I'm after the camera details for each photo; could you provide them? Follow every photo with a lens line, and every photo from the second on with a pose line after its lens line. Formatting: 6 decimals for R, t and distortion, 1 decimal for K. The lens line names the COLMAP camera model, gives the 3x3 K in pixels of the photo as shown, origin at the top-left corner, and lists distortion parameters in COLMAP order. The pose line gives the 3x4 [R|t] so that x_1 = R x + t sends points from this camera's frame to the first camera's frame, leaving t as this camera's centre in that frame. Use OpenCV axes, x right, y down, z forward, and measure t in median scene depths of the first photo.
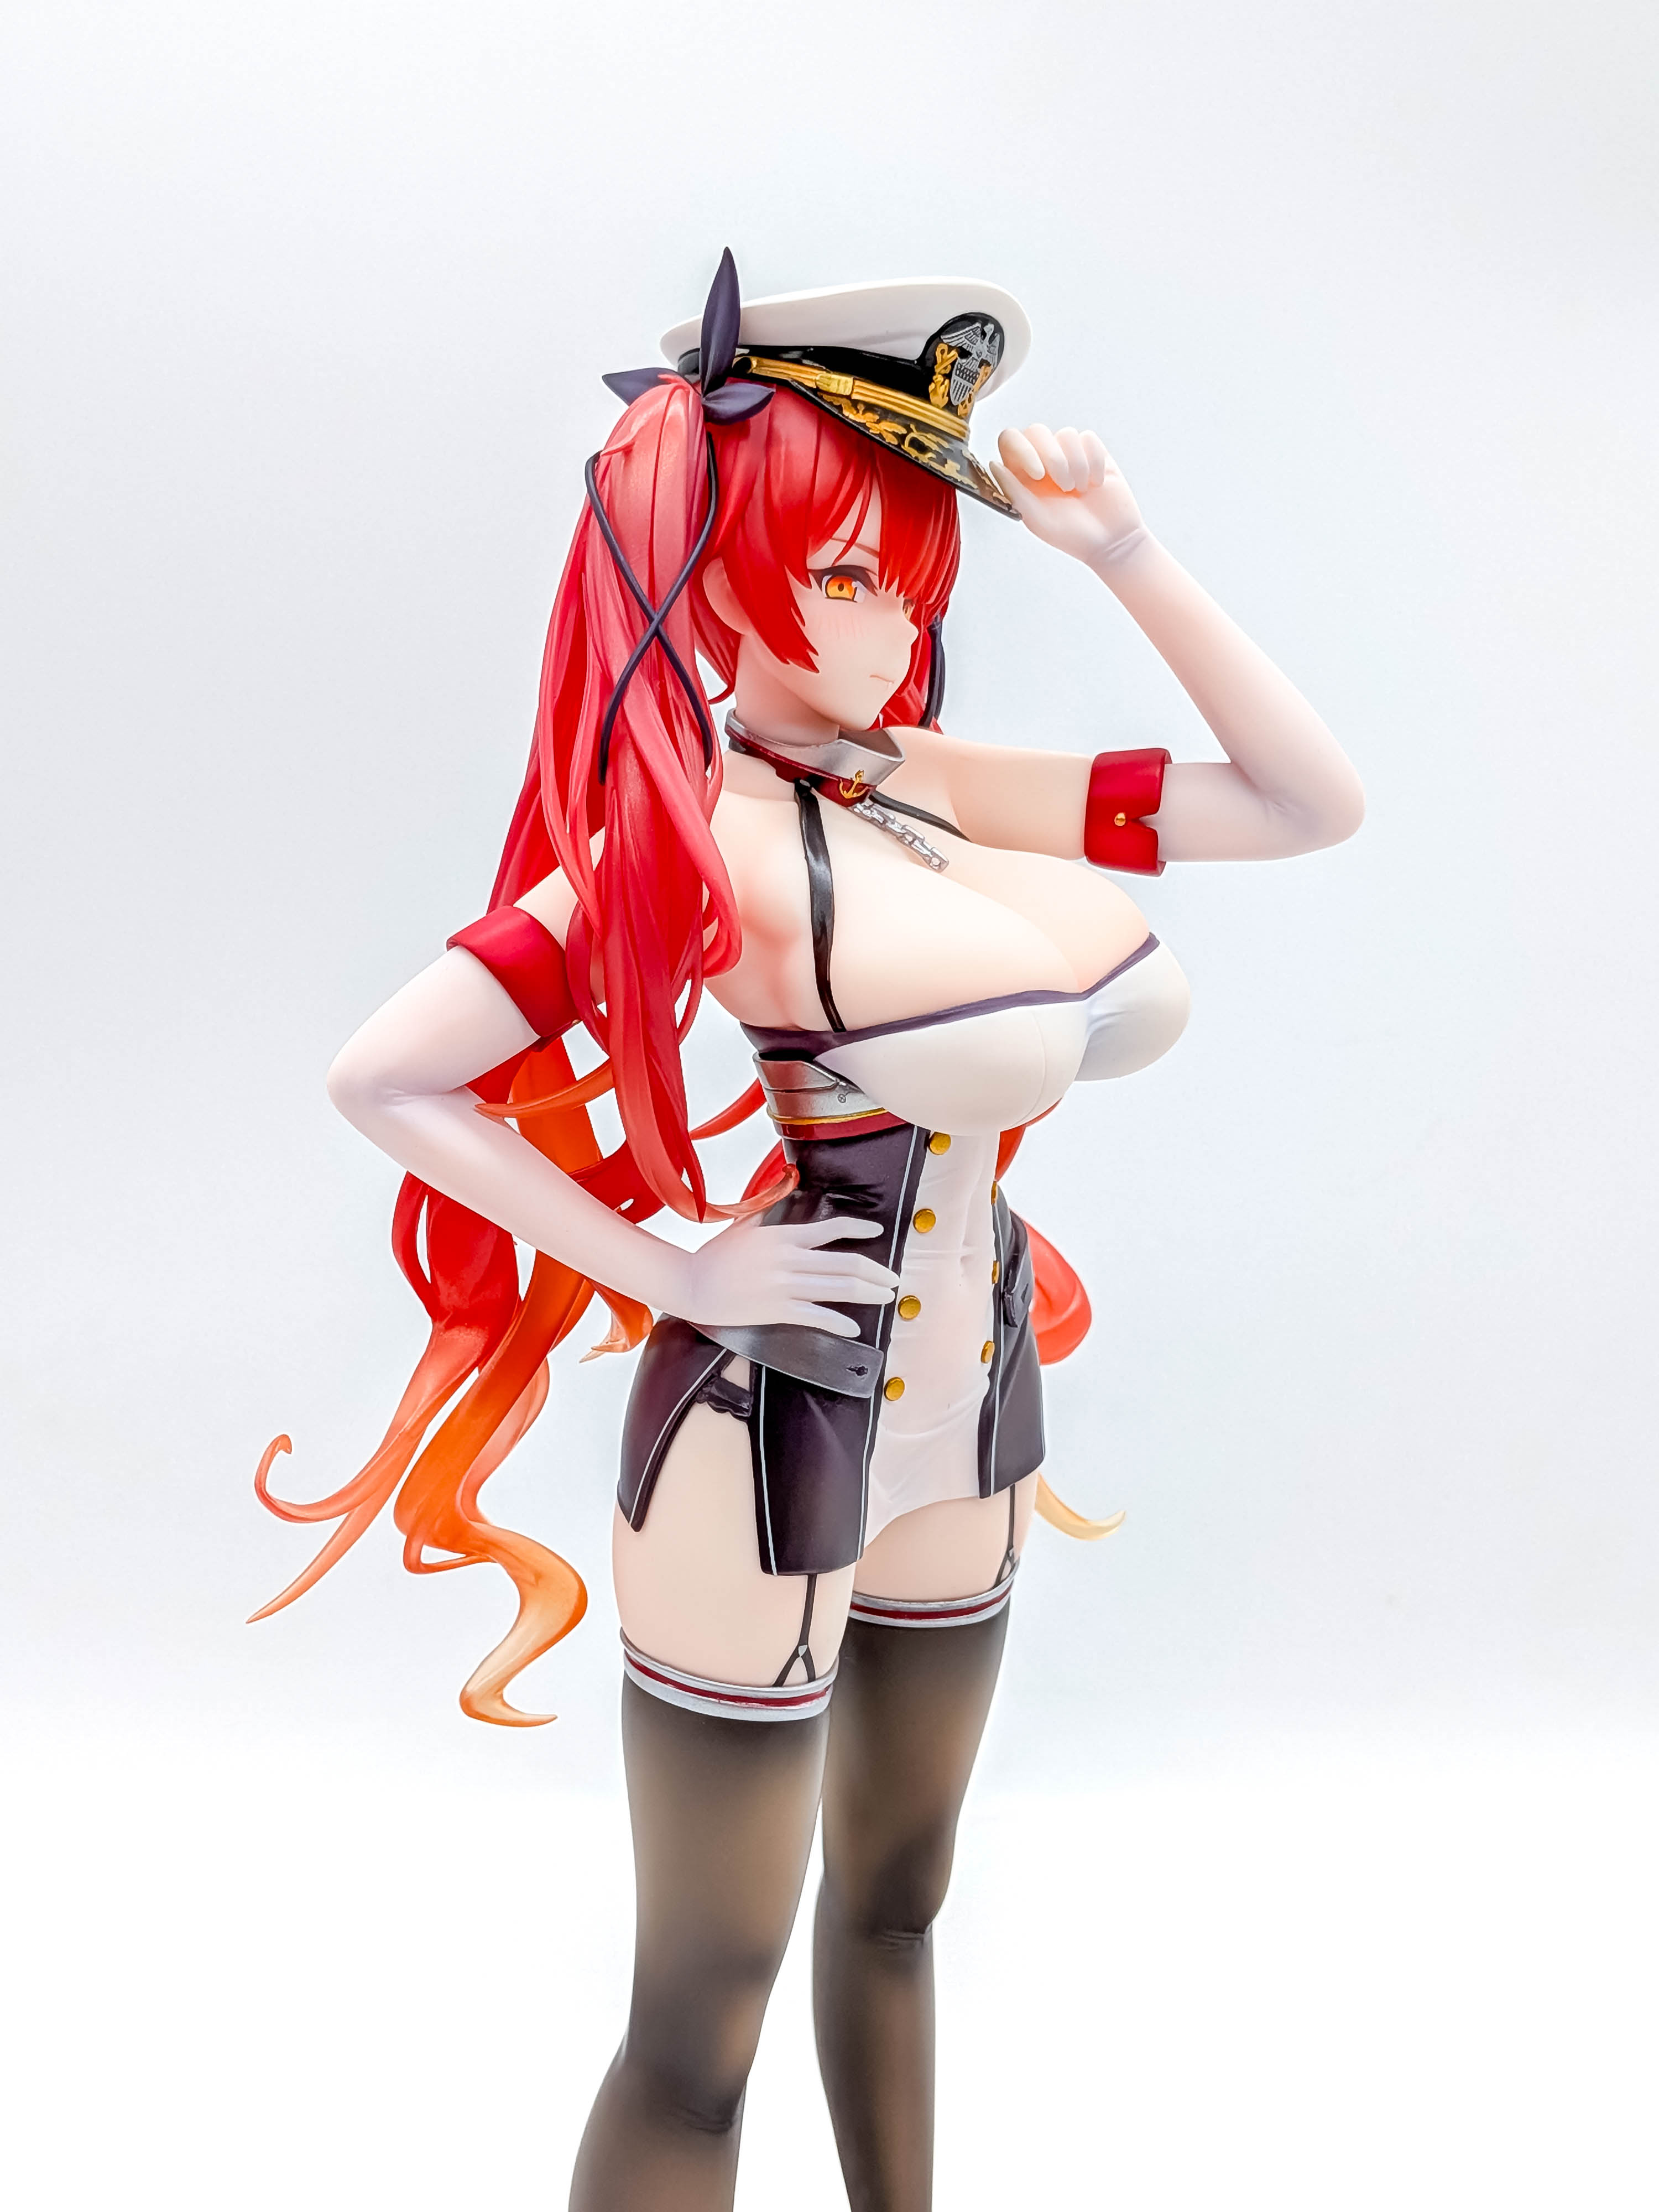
lens RADIAL K [[3280.3, 0, 771.3], [0, 3280.3, 1056.9], [0, 0, 1]] dist [0.104373, 0.000000]
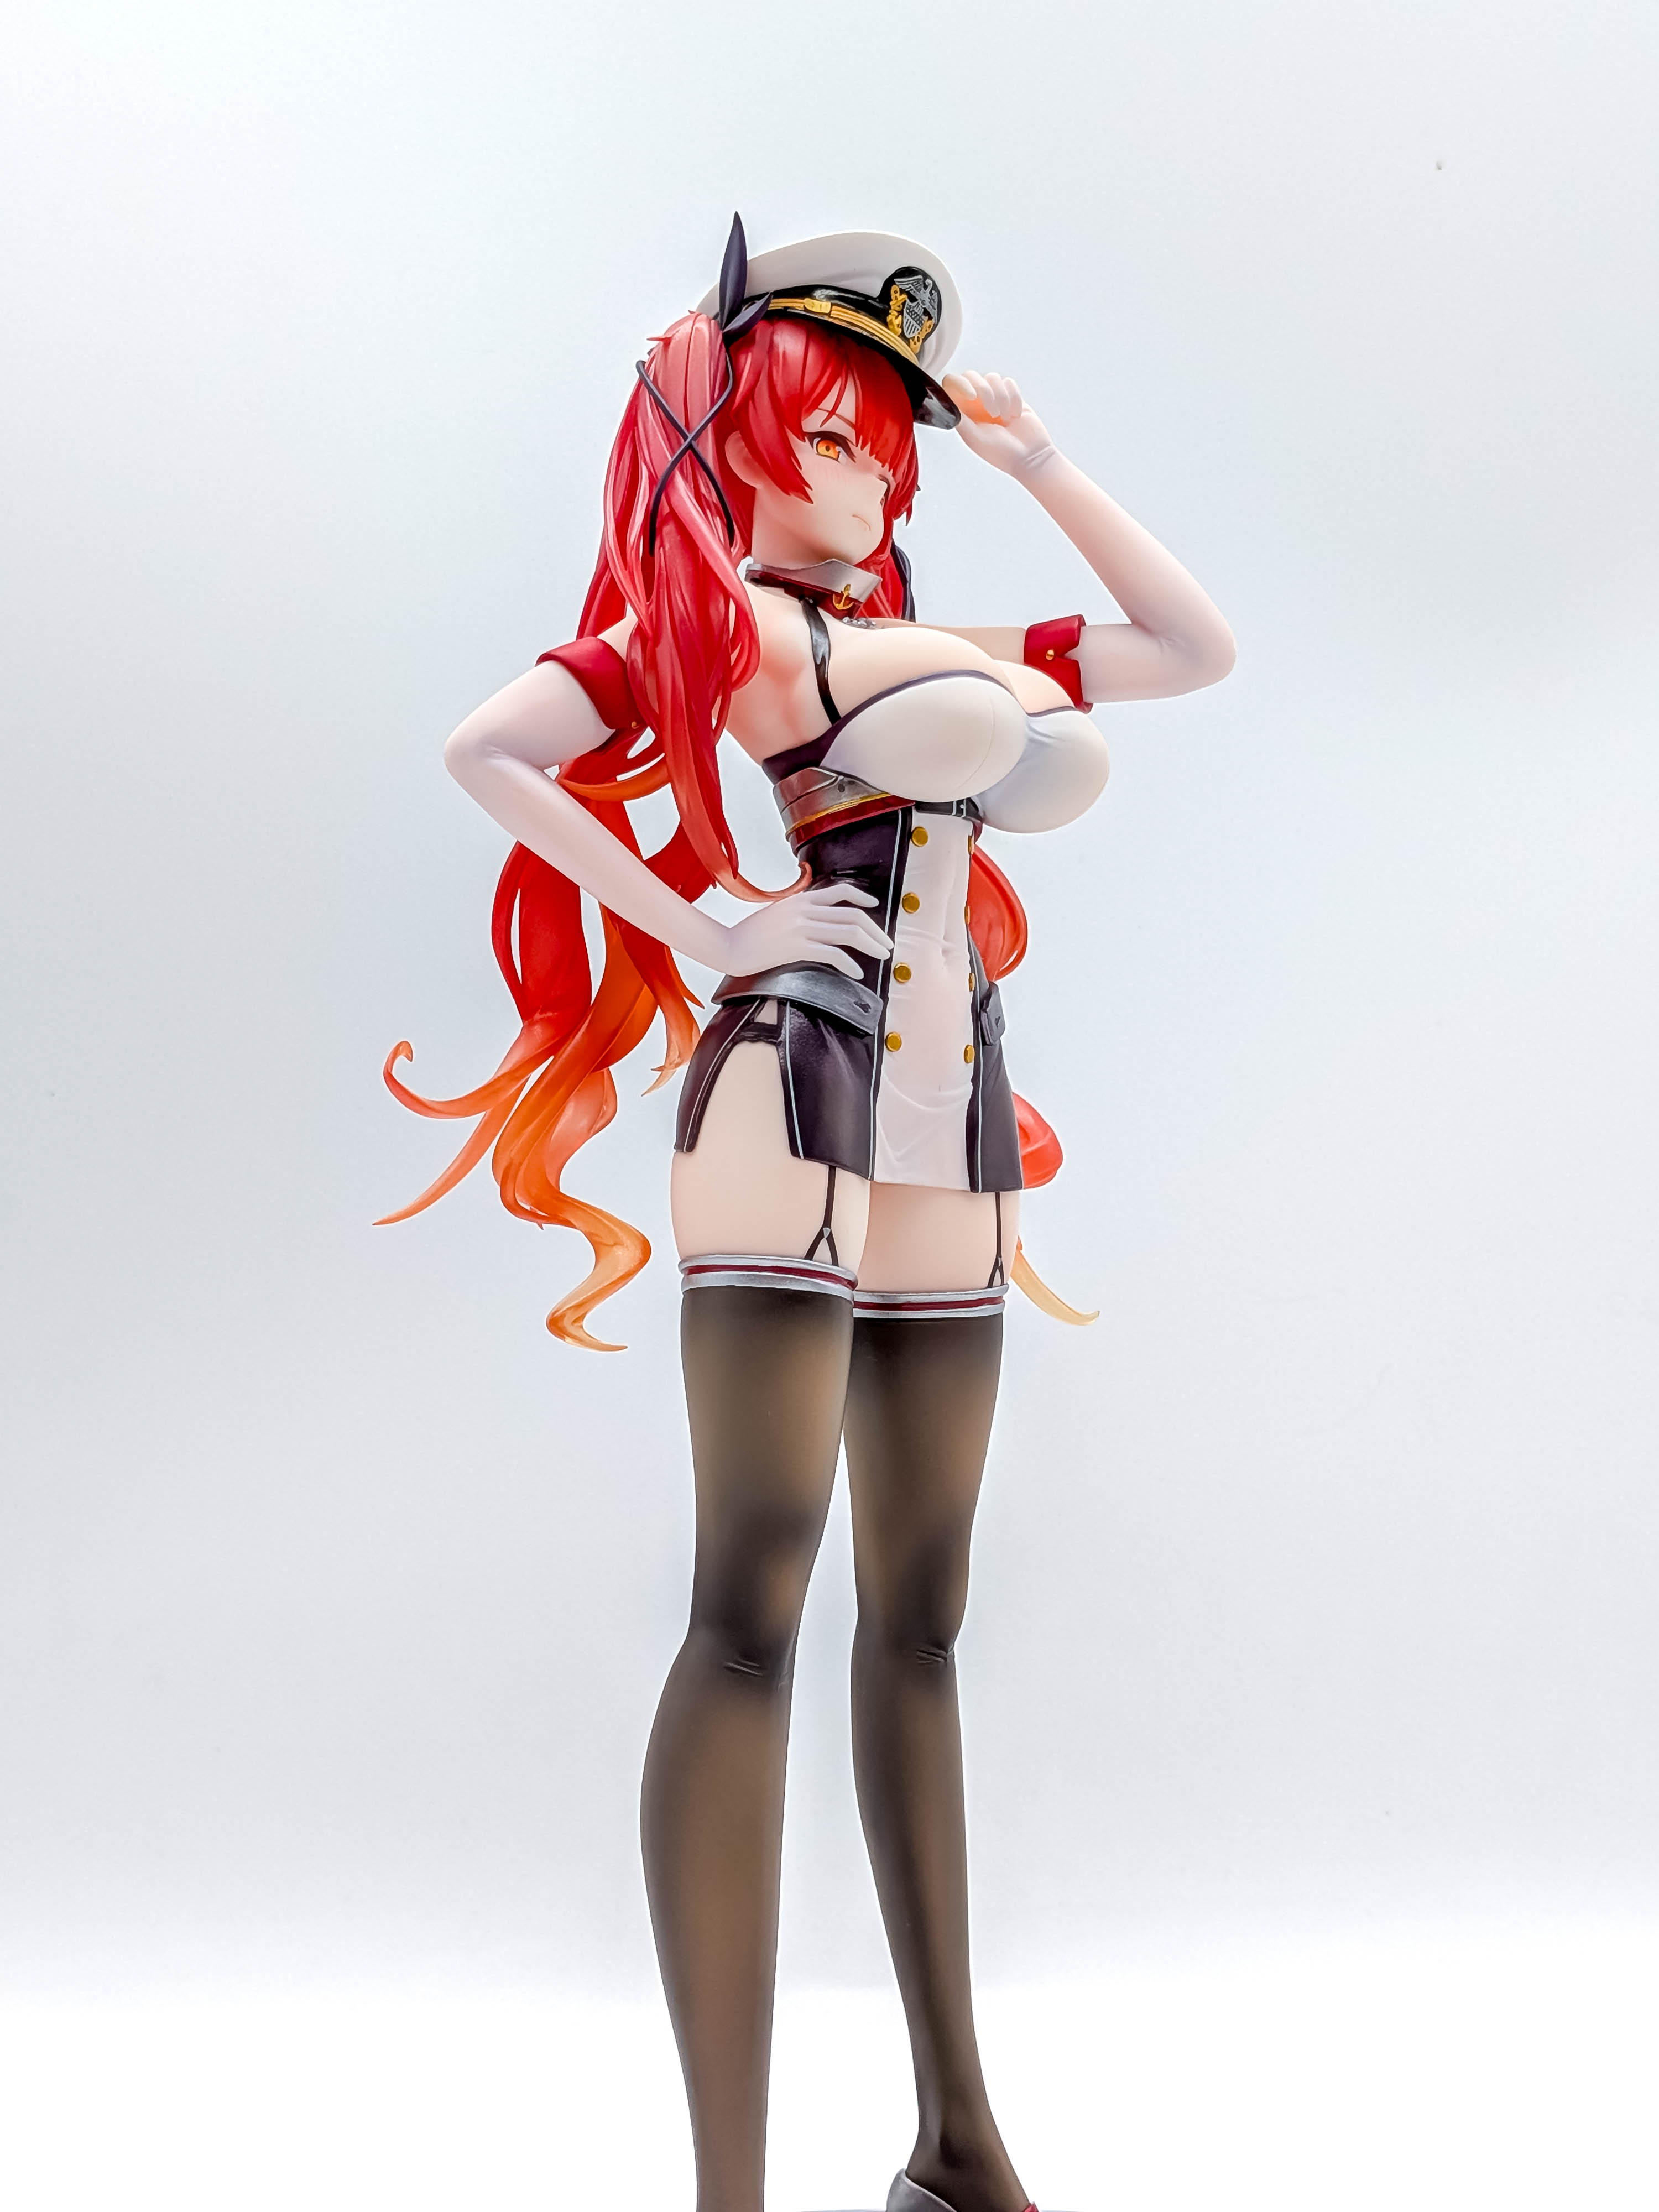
lens RADIAL K [[3280.3, 0, 877.9], [0, 3280.3, 1134.1], [0, 0, 1]] dist [0.104373, 0.000000]
pose [[0.999168, -0.031849, 0.025476, -0.001546], [0.038677, 0.938145, -0.344077, 0.573790], [-0.012942, 0.344776, 0.938596, -0.164676]]
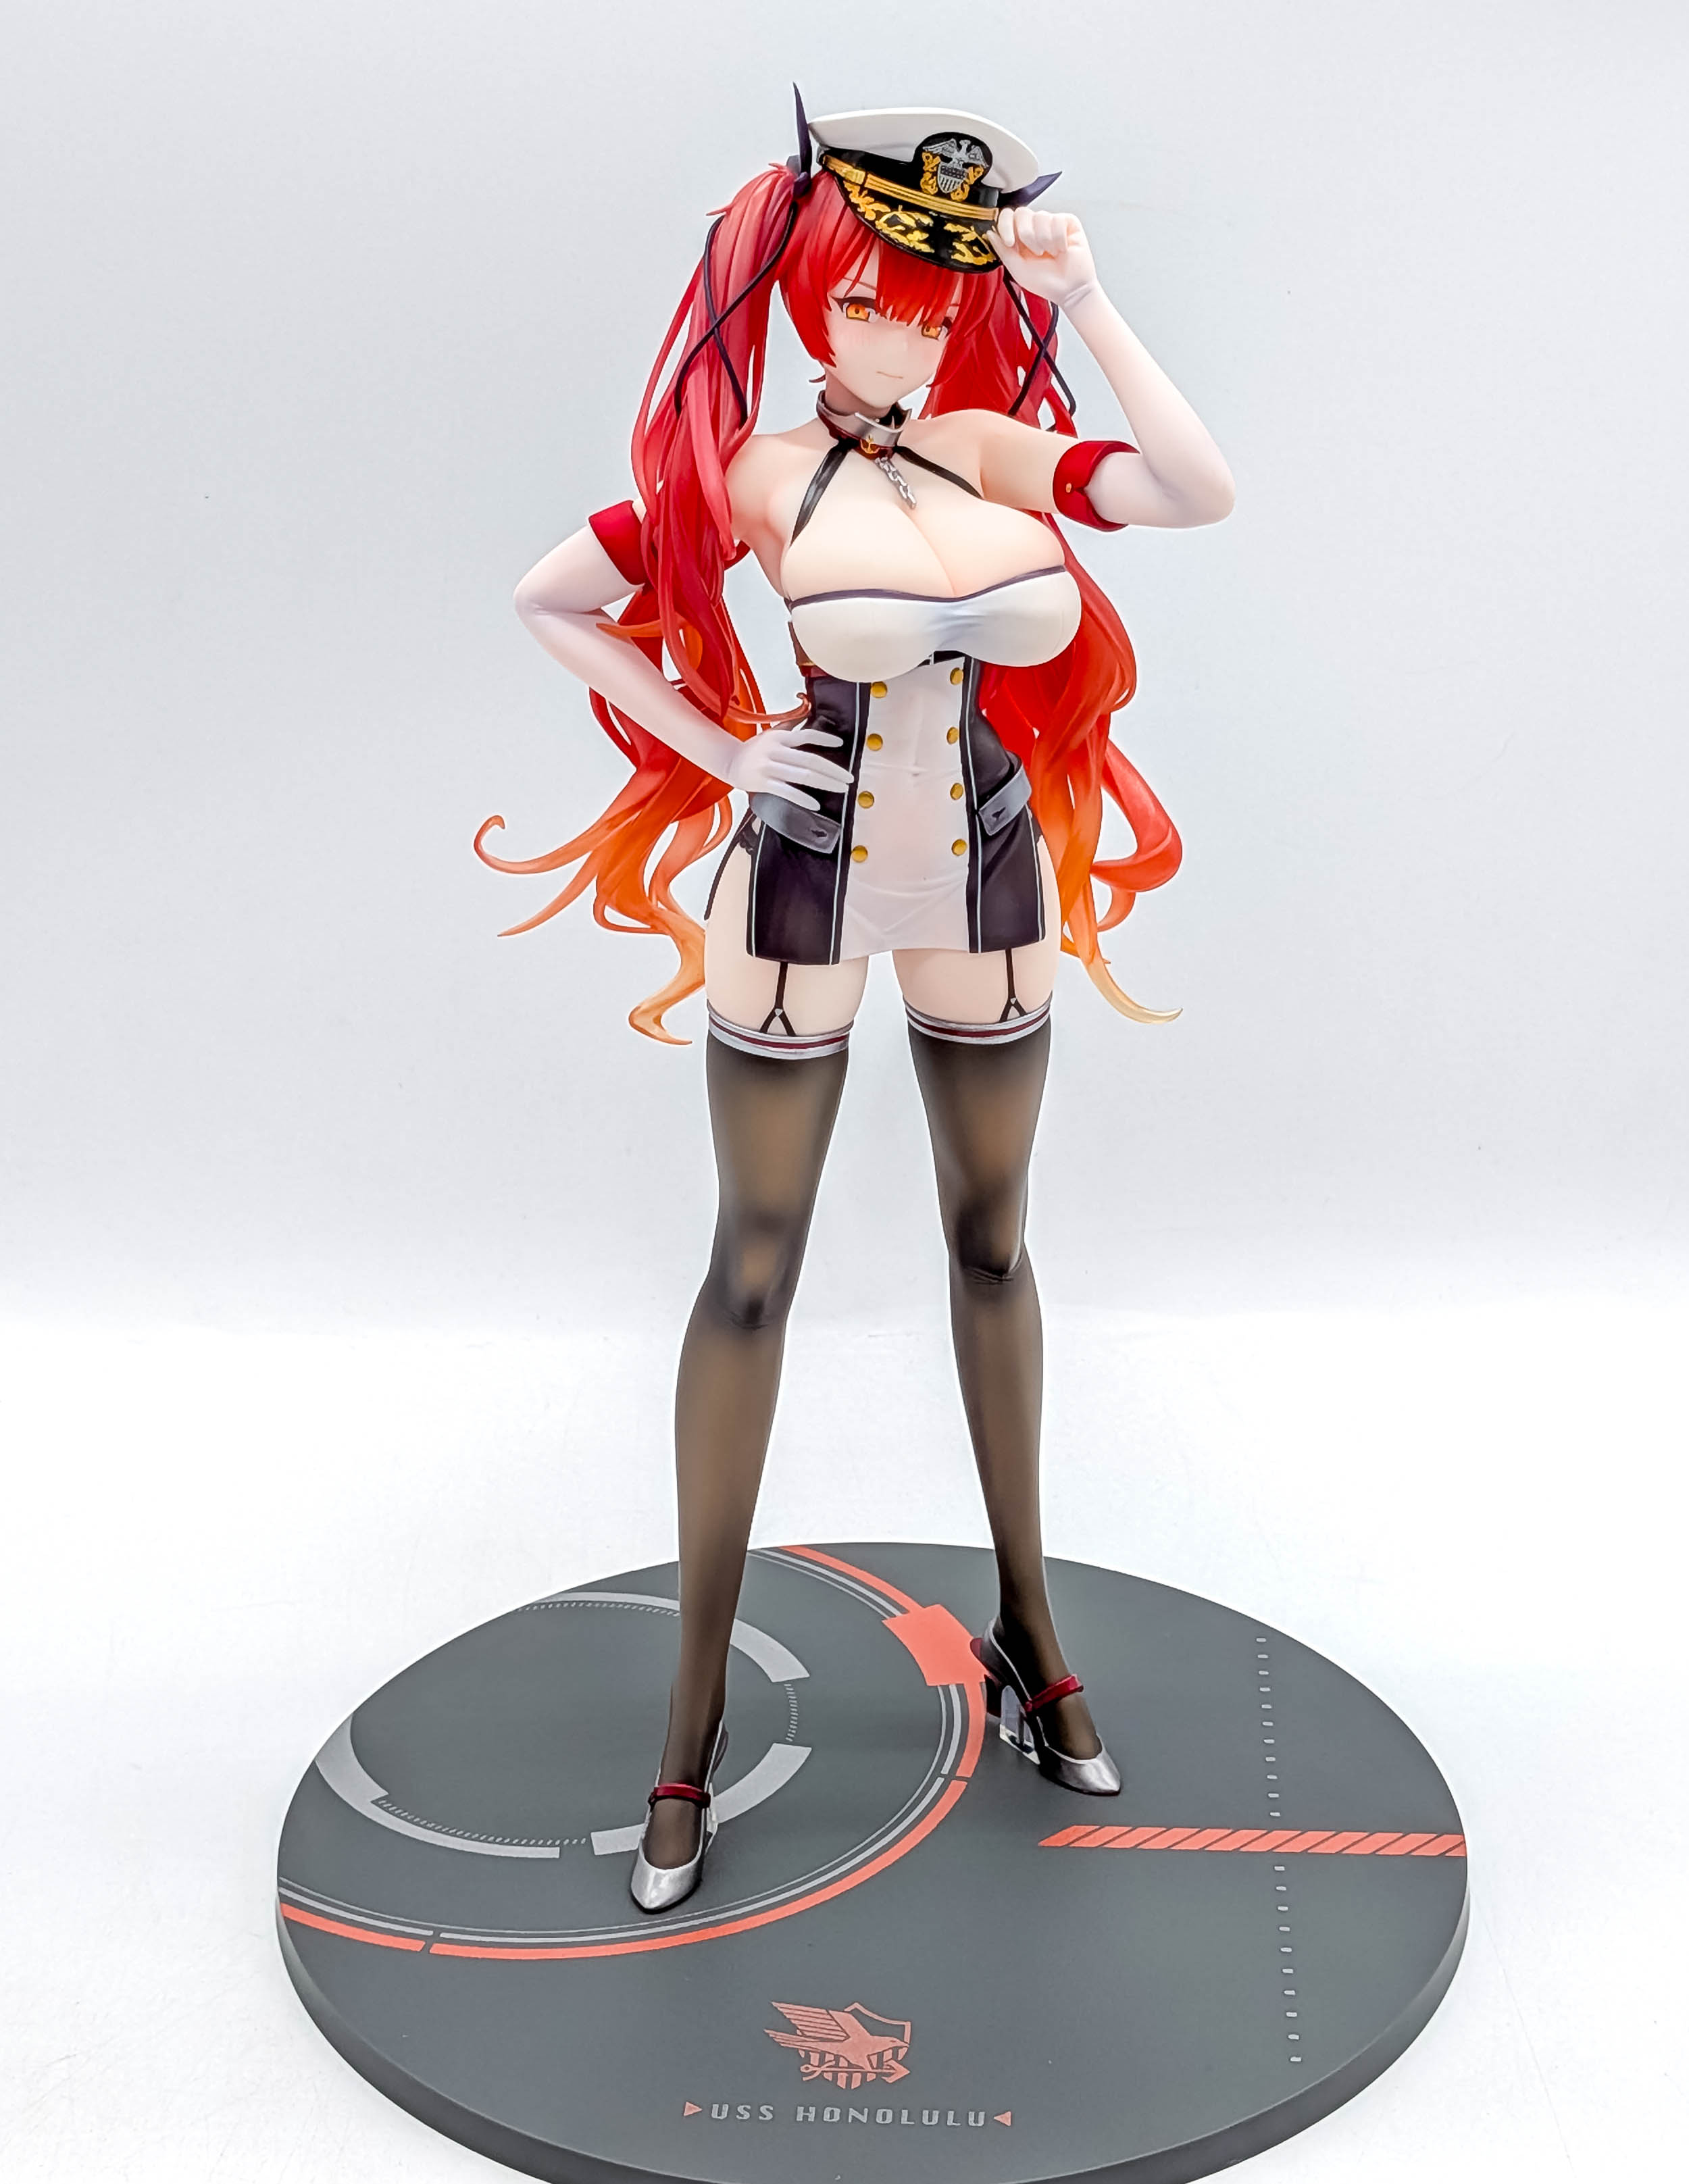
lens RADIAL K [[3992.5, 0, 863.3], [0, 3992.5, 1010.1], [0, 0, 1]] dist [0.137484, 0.000000]
pose [[0.827071, 0.167997, -0.536406, 1.043752], [-0.130298, 0.985600, 0.107776, -0.025269], [0.546787, -0.019245, 0.837050, -0.532273]]
